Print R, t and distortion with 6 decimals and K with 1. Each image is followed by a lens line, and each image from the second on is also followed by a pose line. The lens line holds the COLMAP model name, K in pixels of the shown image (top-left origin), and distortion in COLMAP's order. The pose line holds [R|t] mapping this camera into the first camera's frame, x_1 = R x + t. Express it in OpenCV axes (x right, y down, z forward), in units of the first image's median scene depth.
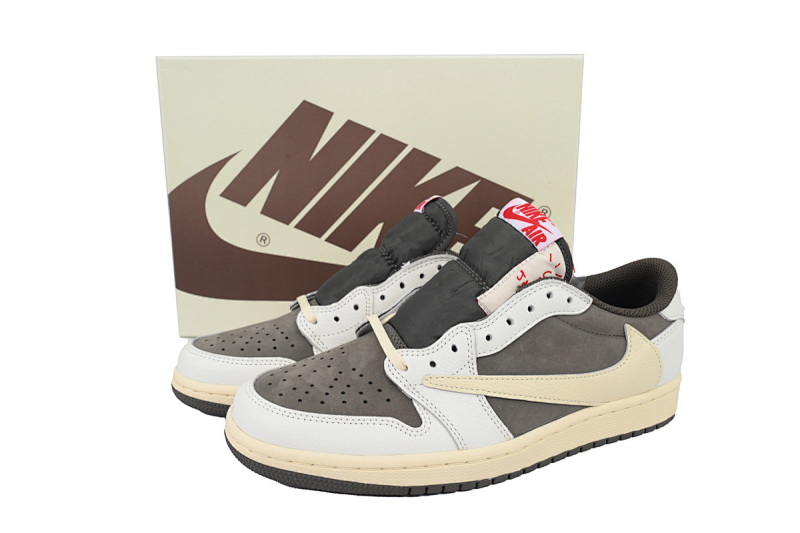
lens RADIAL K [[700.4, 0, 400.0], [0, 700.4, 266.5], [0, 0, 1]] dist [-0.001402, -0.000727]
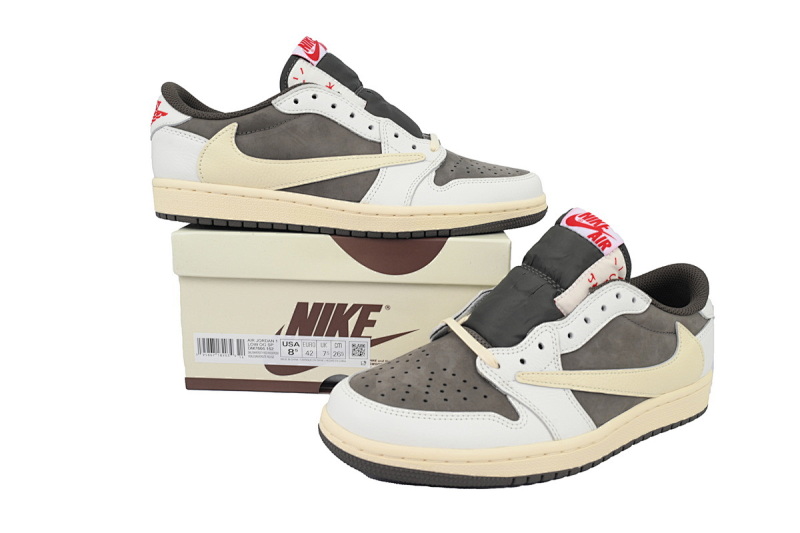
lens RADIAL K [[700.4, 0, 400.0], [0, 700.4, 266.5], [0, 0, 1]] dist [-0.001402, -0.000727]
pose [[0.988887, -0.007859, 0.148459, -0.287664], [0.012715, 0.999414, -0.031790, 0.026272], [-0.148122, 0.033324, 0.988407, -0.027270]]
